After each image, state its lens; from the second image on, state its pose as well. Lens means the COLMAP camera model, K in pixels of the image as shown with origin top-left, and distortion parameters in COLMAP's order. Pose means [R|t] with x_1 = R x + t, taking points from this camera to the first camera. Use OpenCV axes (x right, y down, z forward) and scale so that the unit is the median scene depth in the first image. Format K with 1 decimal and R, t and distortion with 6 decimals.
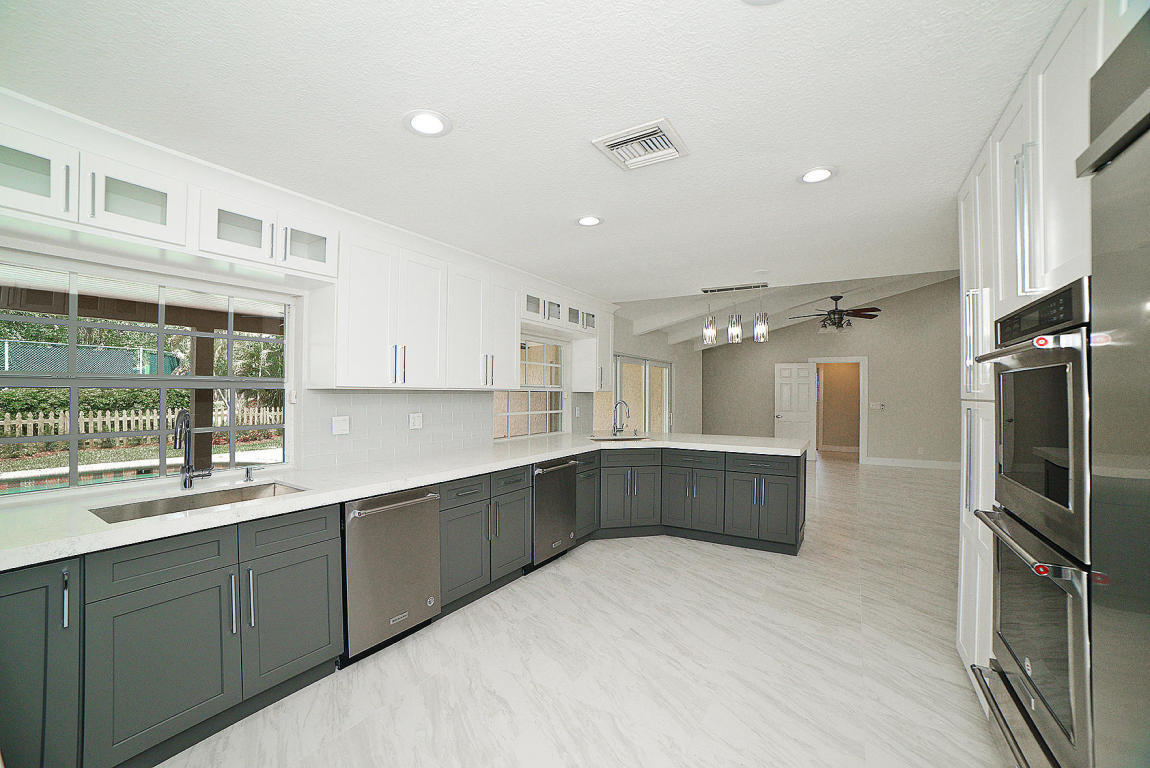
lens RADIAL K [[457.6, 0, 569.9], [0, 457.6, 386.9], [0, 0, 1]] dist [-0.105144, 0.031929]
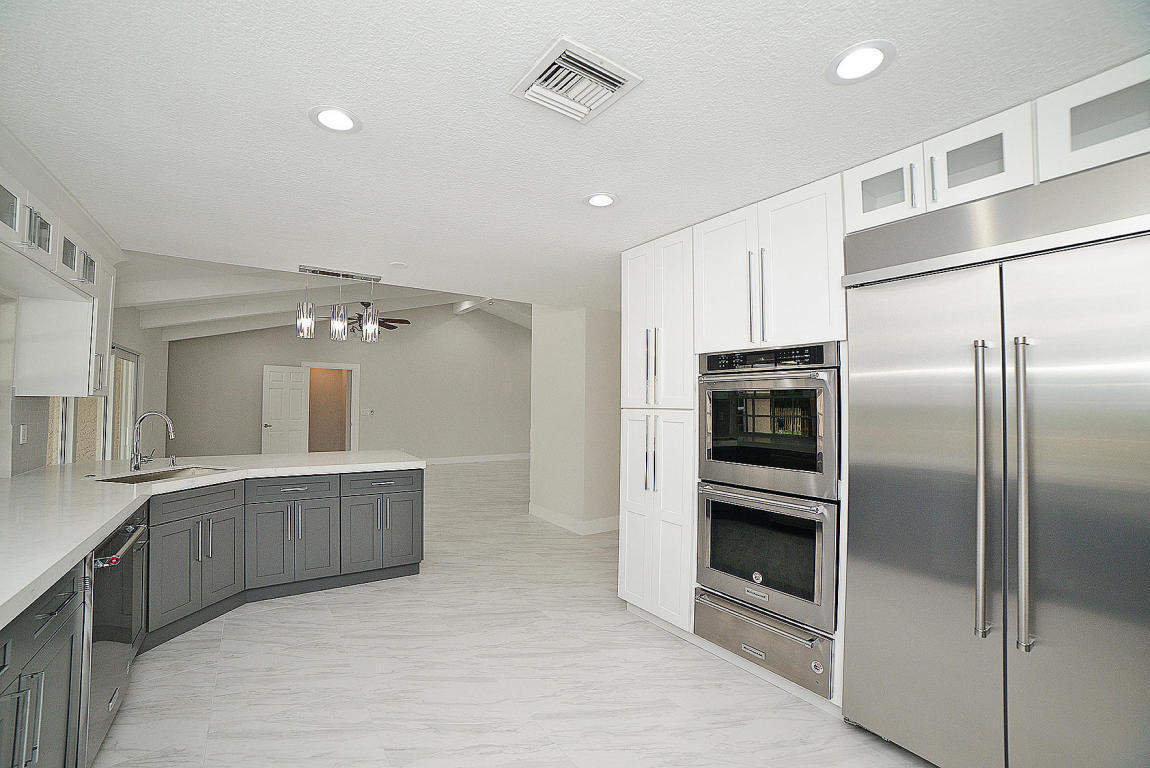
lens RADIAL K [[457.6, 0, 569.9], [0, 457.6, 386.9], [0, 0, 1]] dist [-0.105144, 0.031929]
pose [[0.395749, 0.030978, 0.917836, -0.256656], [-0.019329, 0.999491, -0.025399, 0.001332], [-0.918155, -0.007689, 0.396146, 0.342060]]
